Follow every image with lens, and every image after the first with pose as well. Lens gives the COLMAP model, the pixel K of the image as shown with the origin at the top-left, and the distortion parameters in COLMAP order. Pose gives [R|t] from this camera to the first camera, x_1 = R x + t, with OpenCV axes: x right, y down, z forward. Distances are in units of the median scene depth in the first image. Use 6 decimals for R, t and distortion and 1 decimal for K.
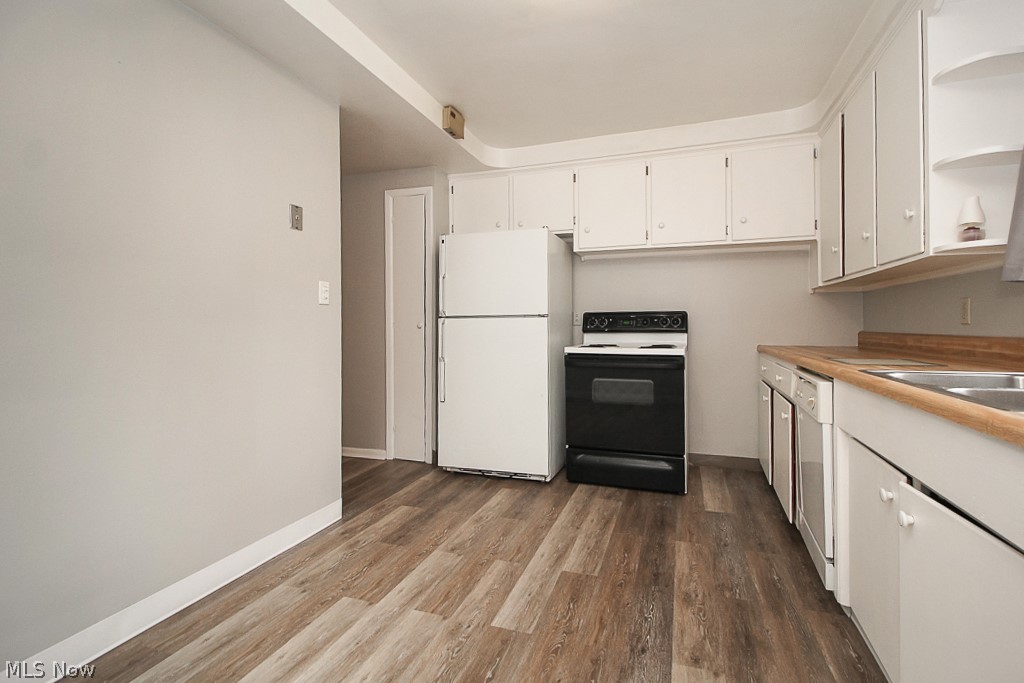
lens RADIAL K [[483.1, 0, 513.8], [0, 483.1, 316.9], [0, 0, 1]] dist [-0.000344, -0.000072]
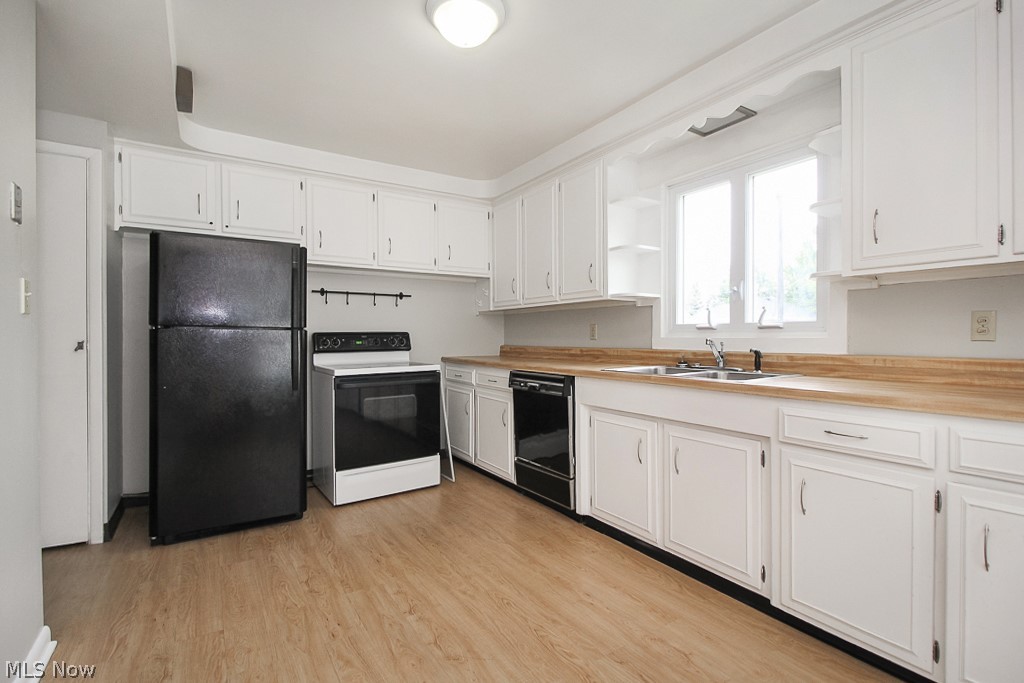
lens RADIAL K [[463.2, 0, 510.0], [0, 463.2, 335.2], [0, 0, 1]] dist [-0.000598, -0.000090]
pose [[0.610840, -0.001664, 0.791753, -0.352443], [0.000171, 0.999998, 0.001969, -0.005711], [-0.791754, -0.001067, 0.610839, 0.143508]]
